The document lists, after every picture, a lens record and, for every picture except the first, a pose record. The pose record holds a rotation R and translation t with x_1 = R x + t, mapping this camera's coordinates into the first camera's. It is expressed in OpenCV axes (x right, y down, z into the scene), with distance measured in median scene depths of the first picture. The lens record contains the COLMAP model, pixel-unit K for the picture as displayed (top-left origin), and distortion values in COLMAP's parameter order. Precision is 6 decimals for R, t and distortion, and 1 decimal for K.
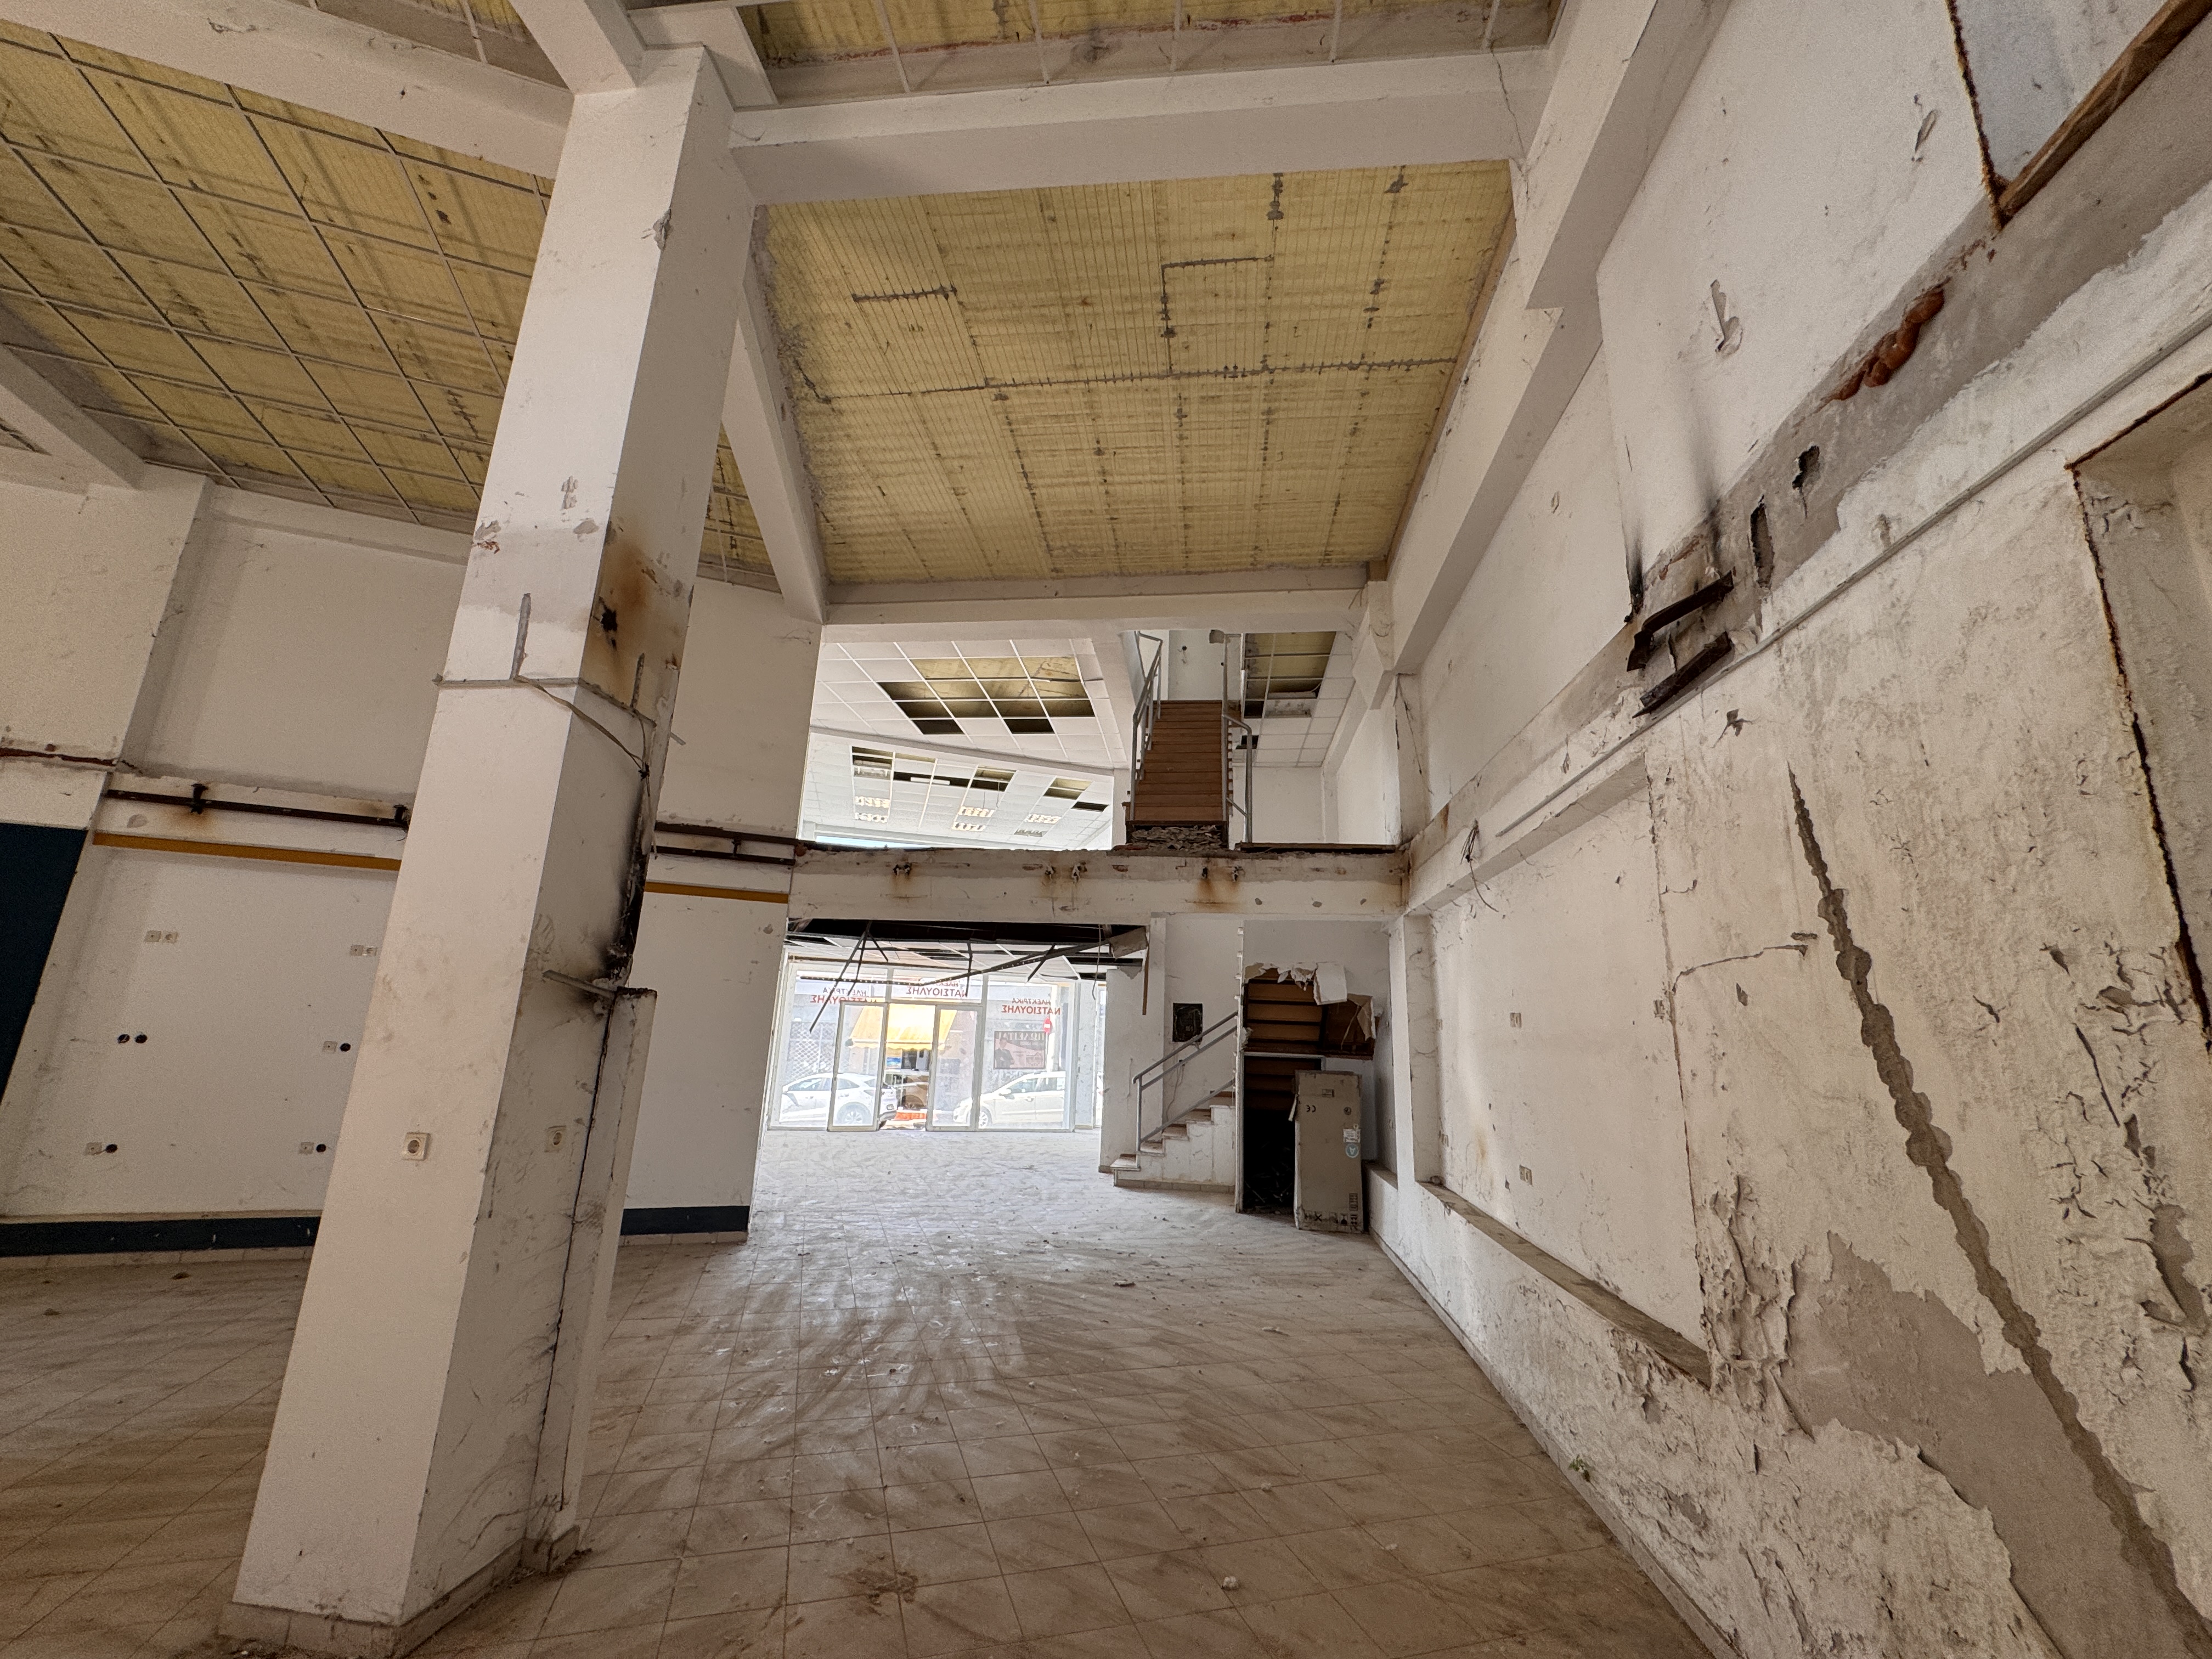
lens RADIAL K [[880.9, 0, 1100.3], [0, 880.9, 828.5], [0, 0, 1]] dist [-0.003547, 0.000683]
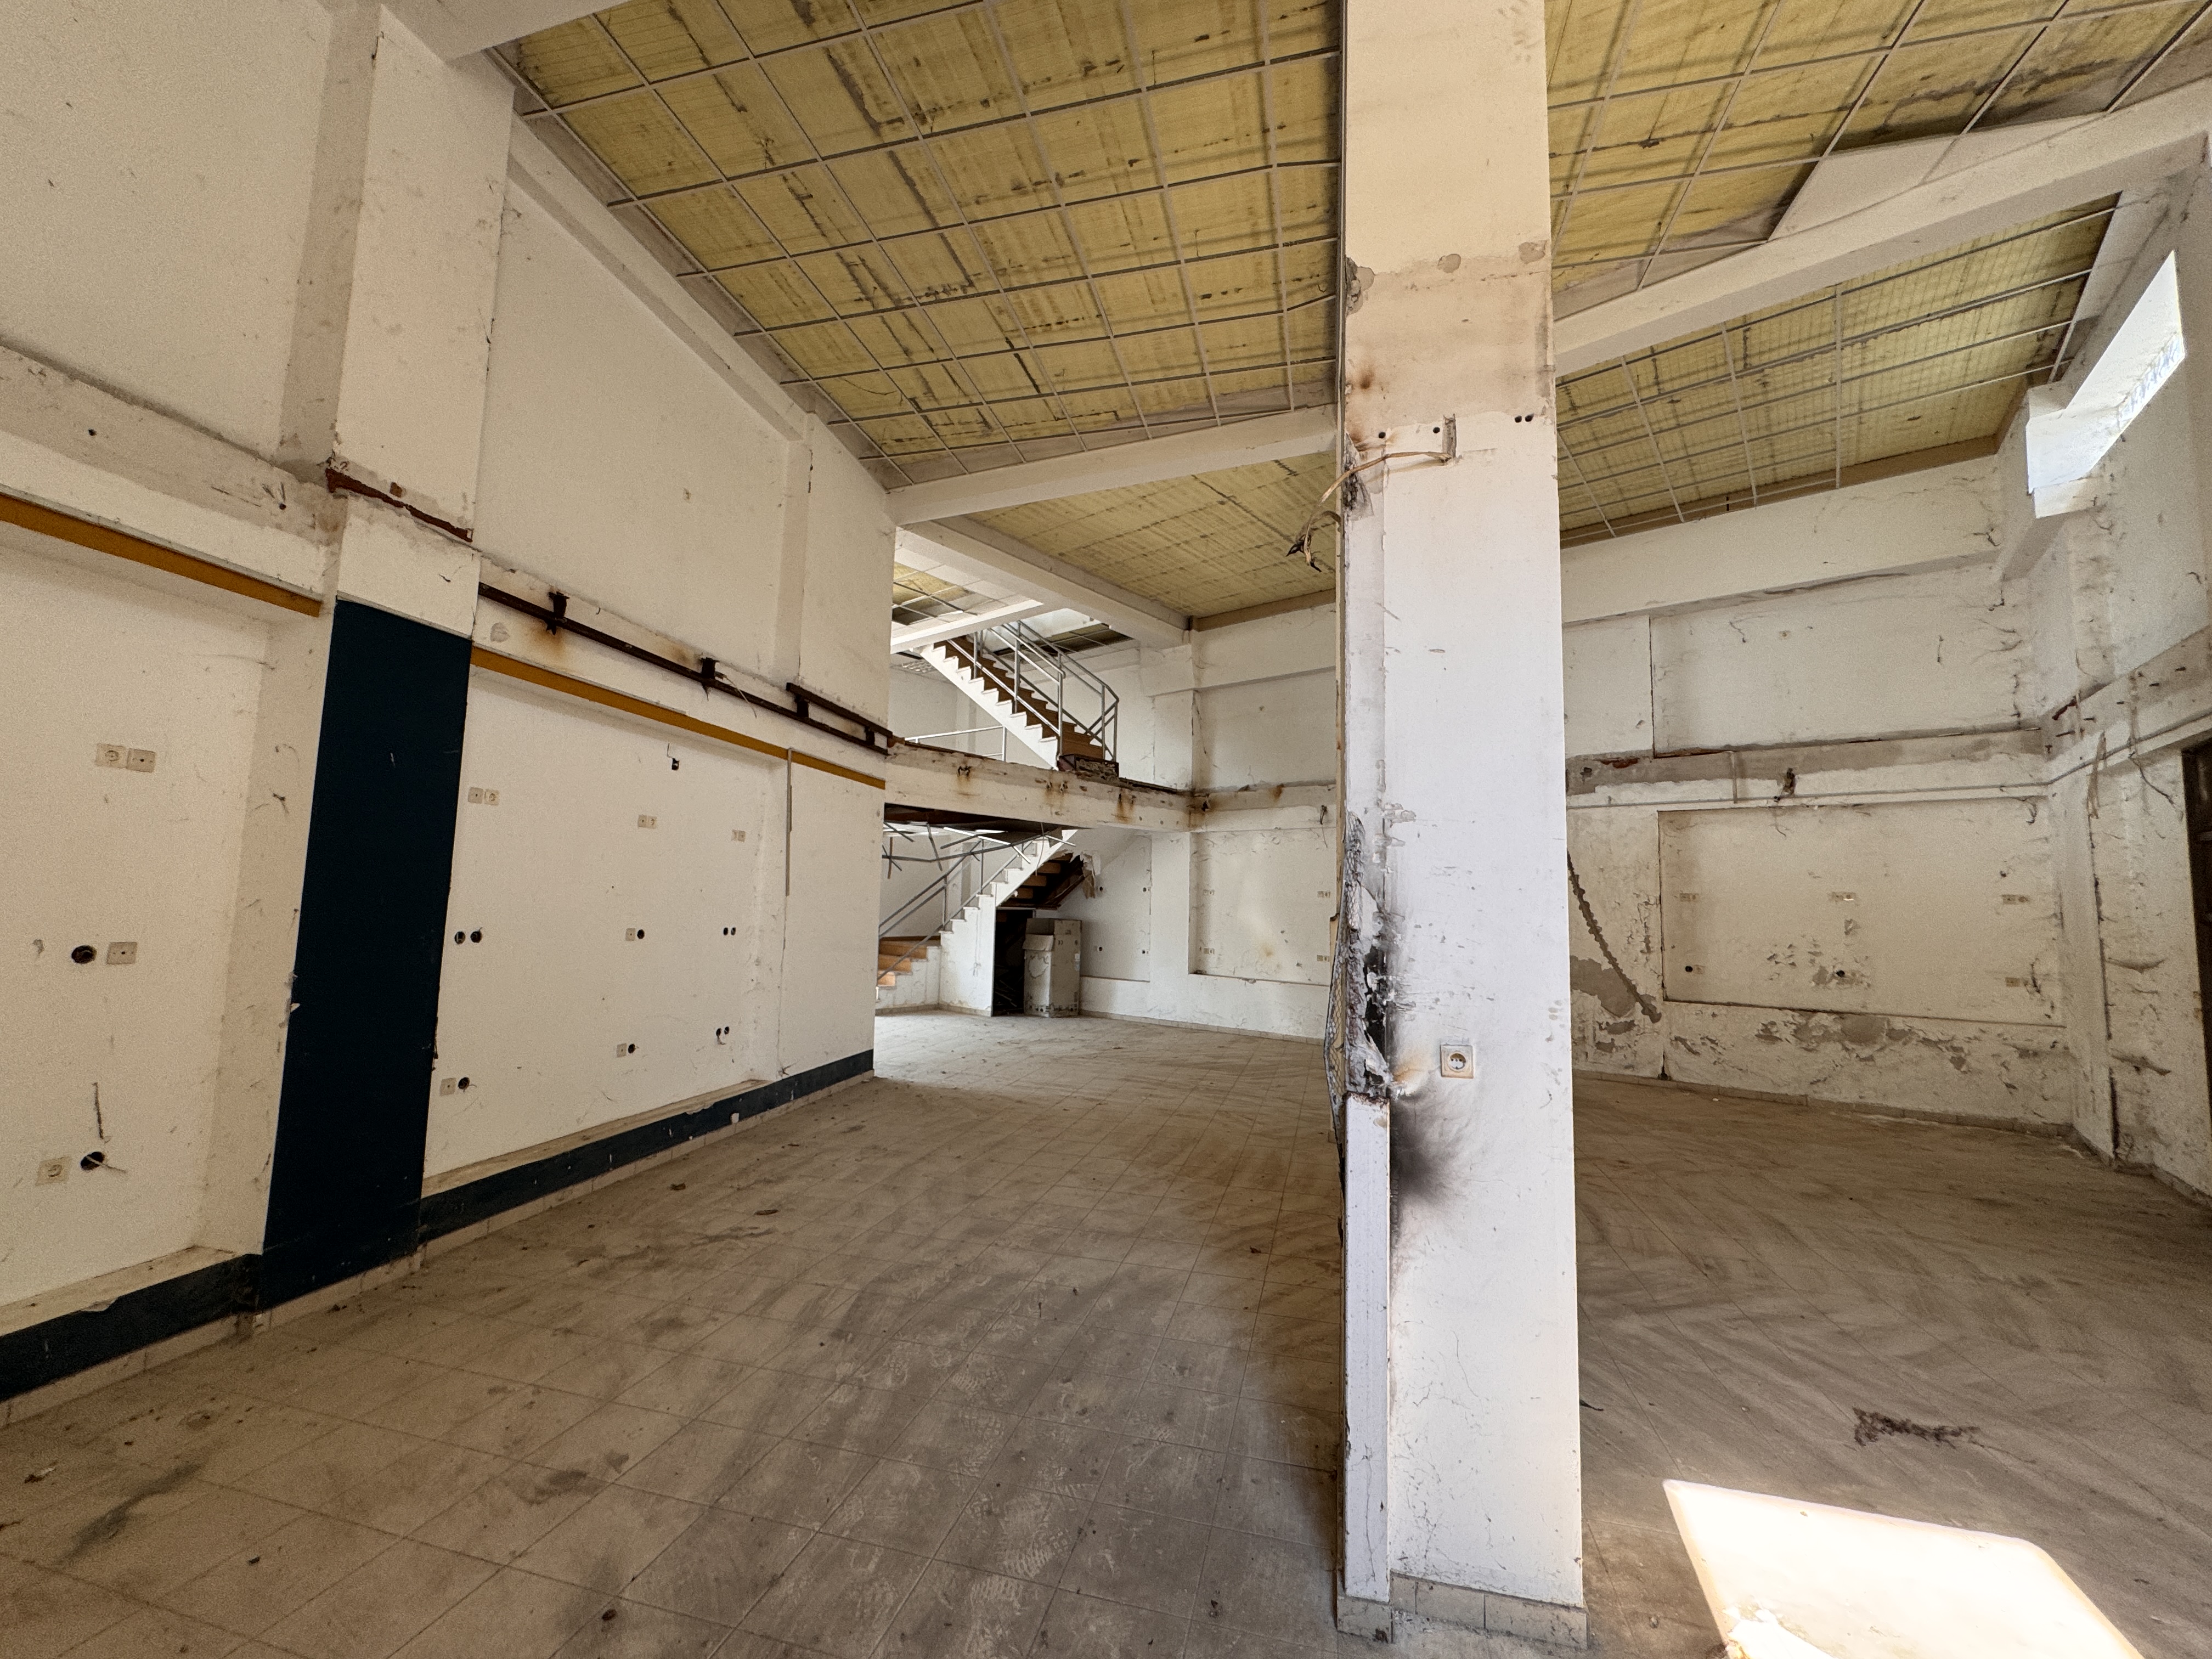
lens RADIAL K [[880.9, 0, 1100.3], [0, 880.9, 828.5], [0, 0, 1]] dist [-0.003547, 0.000683]
pose [[0.547555, 0.048671, 0.835353, -1.057785], [-0.197438, 0.977634, 0.072456, -0.000905], [-0.813143, -0.204604, 0.544918, 0.153303]]
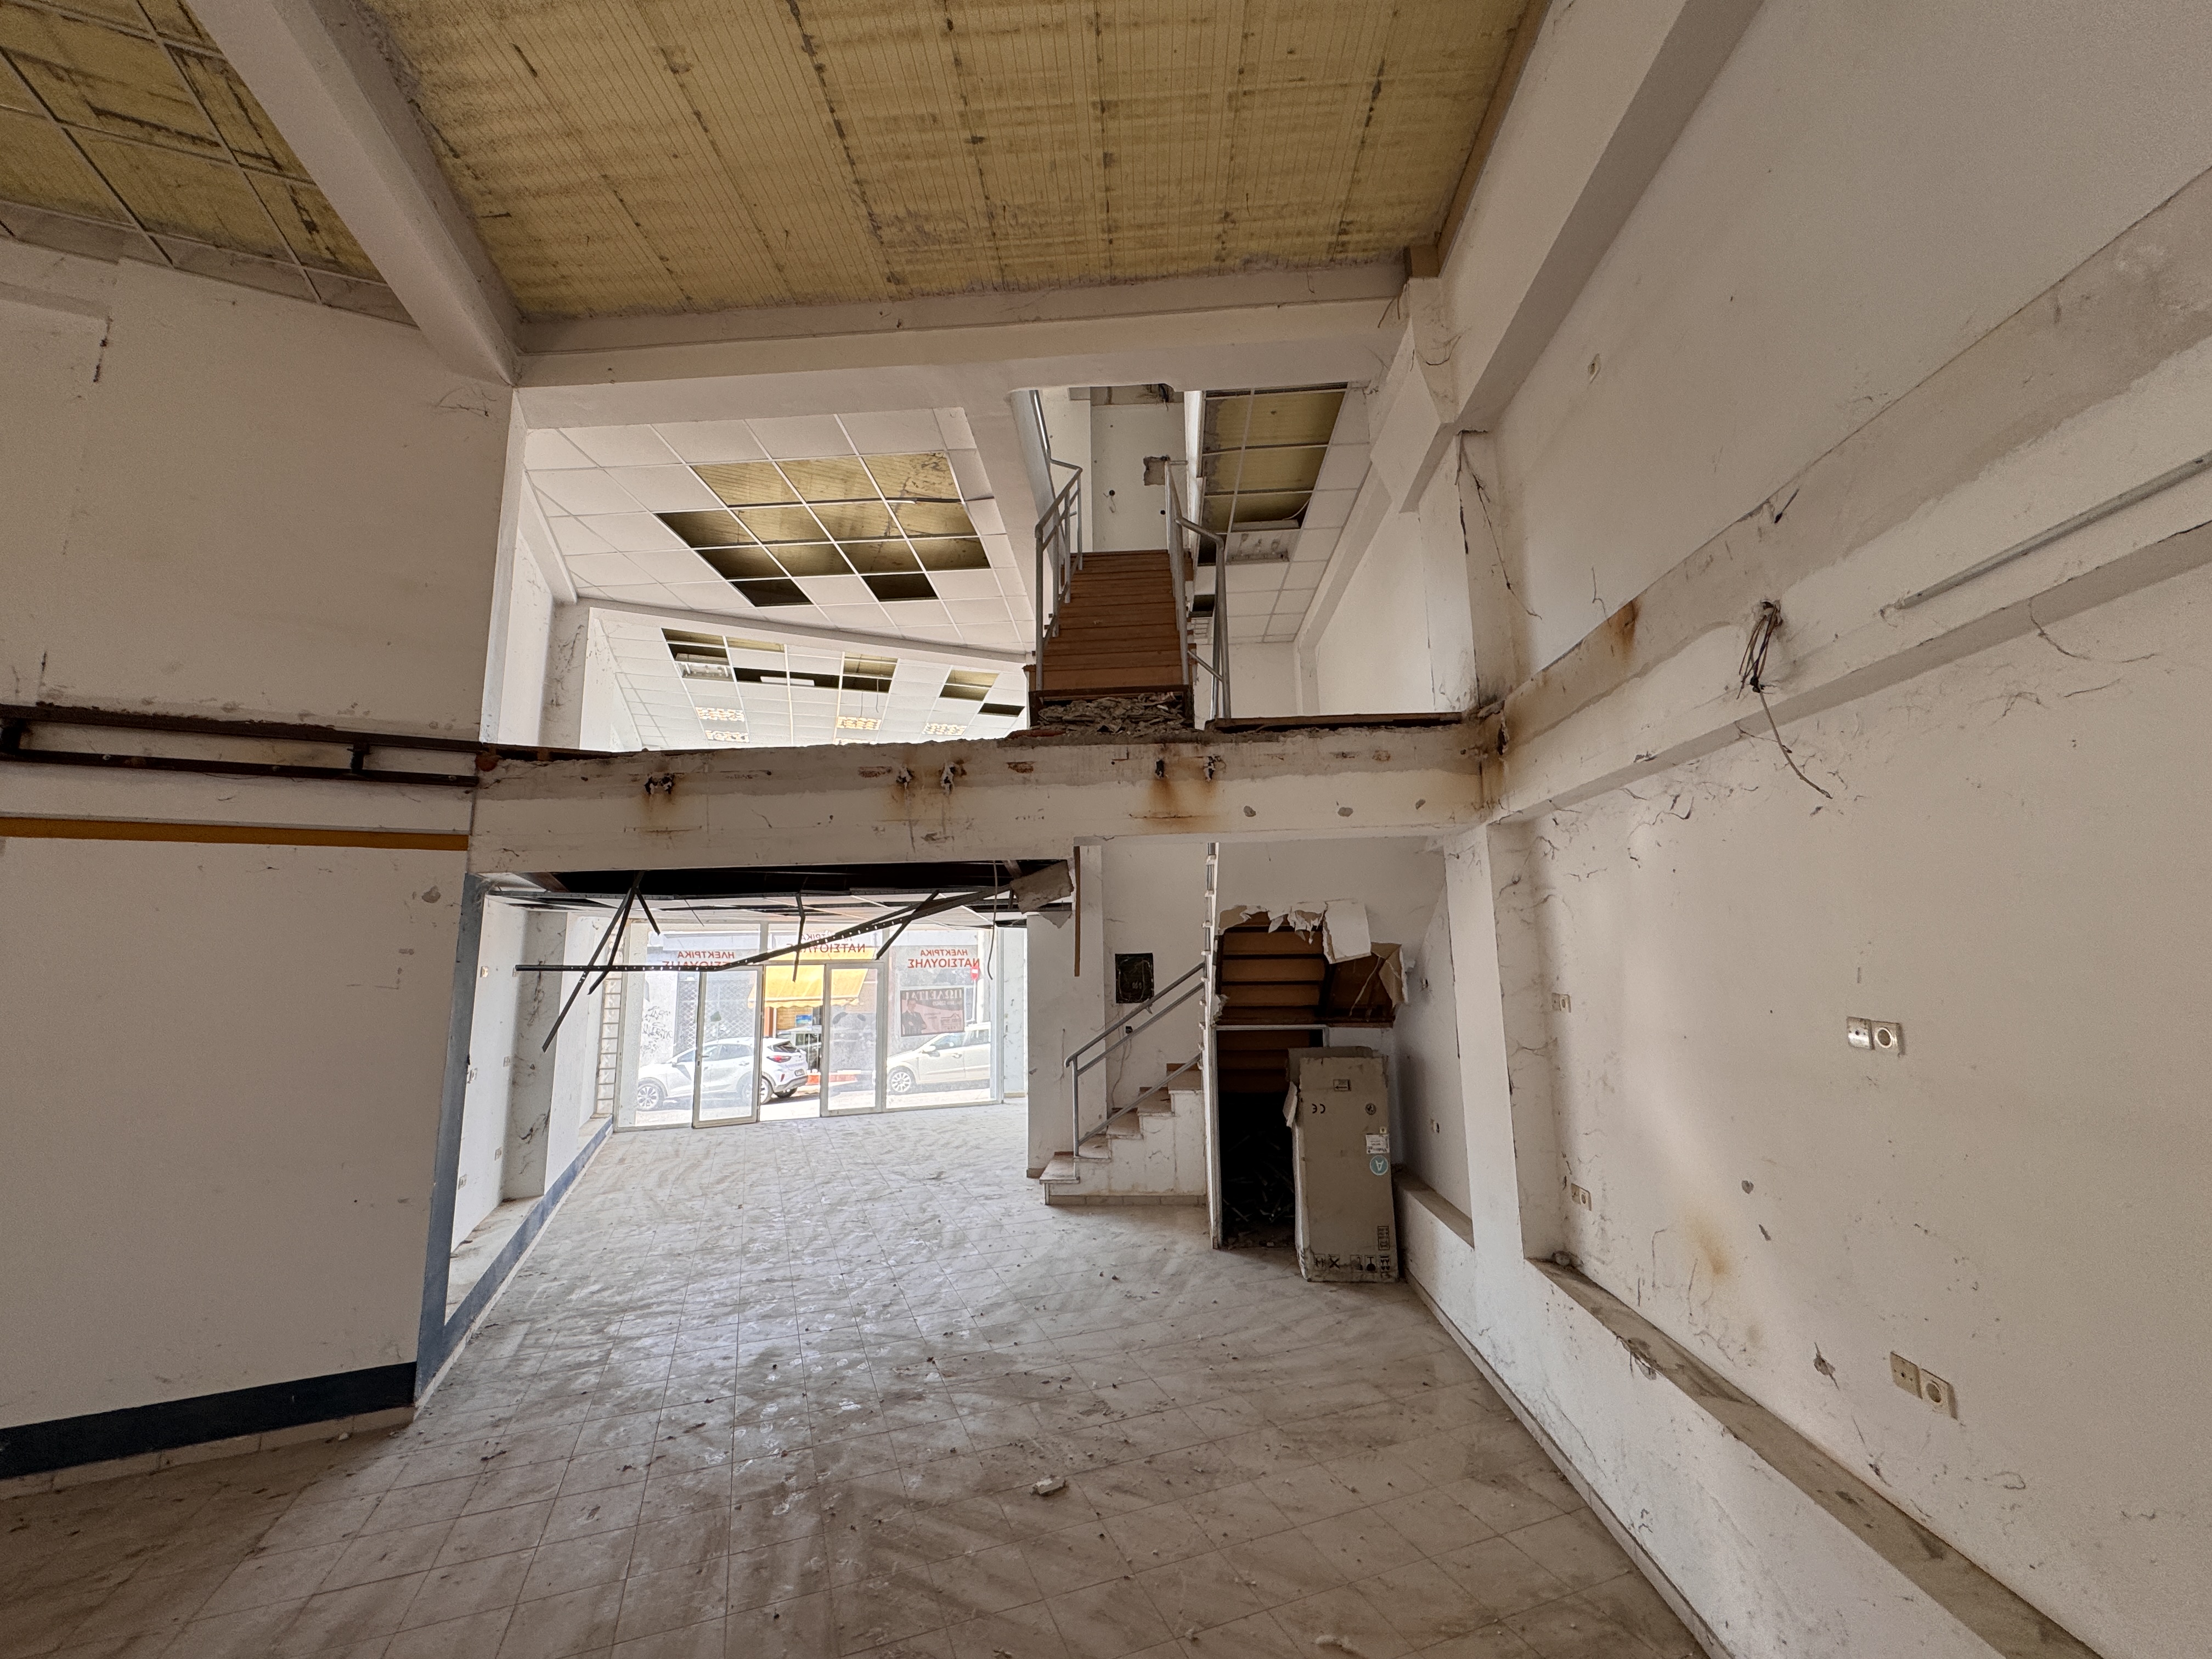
lens RADIAL K [[880.9, 0, 1100.3], [0, 880.9, 828.5], [0, 0, 1]] dist [-0.003547, 0.000683]
pose [[0.996510, -0.044626, 0.070549, 0.029501], [0.038758, 0.995840, 0.082465, 0.035409], [-0.073935, -0.079443, 0.994094, 0.351654]]
